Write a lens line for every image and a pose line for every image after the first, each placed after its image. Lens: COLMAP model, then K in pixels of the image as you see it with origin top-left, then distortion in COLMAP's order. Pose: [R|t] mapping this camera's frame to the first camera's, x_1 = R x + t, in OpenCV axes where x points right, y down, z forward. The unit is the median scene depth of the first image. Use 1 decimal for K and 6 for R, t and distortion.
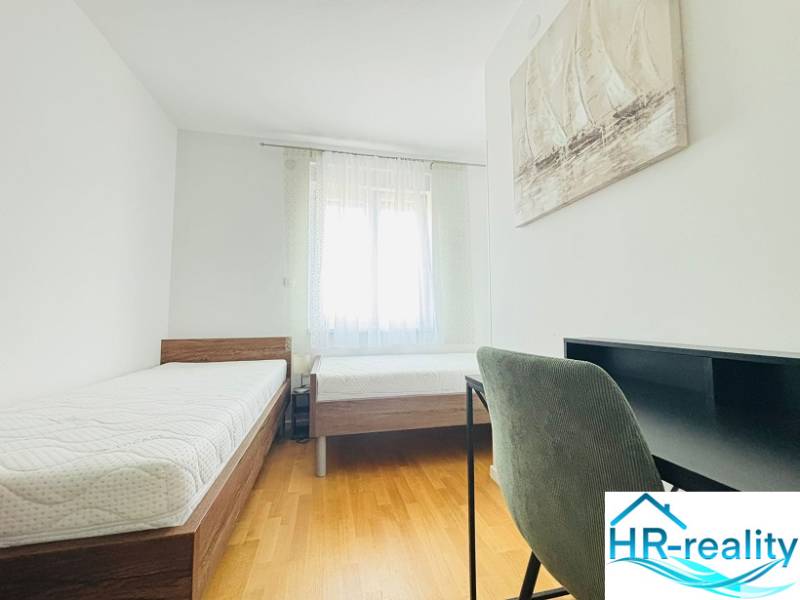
lens RADIAL K [[322.6, 0, 399.0], [0, 322.6, 302.2], [0, 0, 1]] dist [-0.001674, -0.000123]
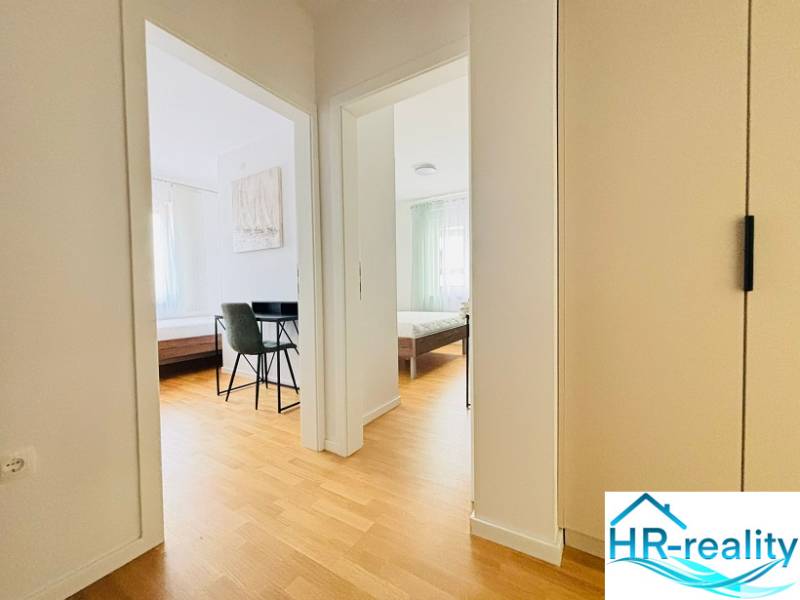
lens RADIAL K [[322.6, 0, 397.4], [0, 322.6, 301.9], [0, 0, 1]] dist [-0.001674, -0.000123]
pose [[0.696136, -0.031831, 0.717204, -0.626063], [-0.025155, 0.997322, 0.068679, -0.103048], [-0.717469, -0.065851, 0.693471, -1.856803]]
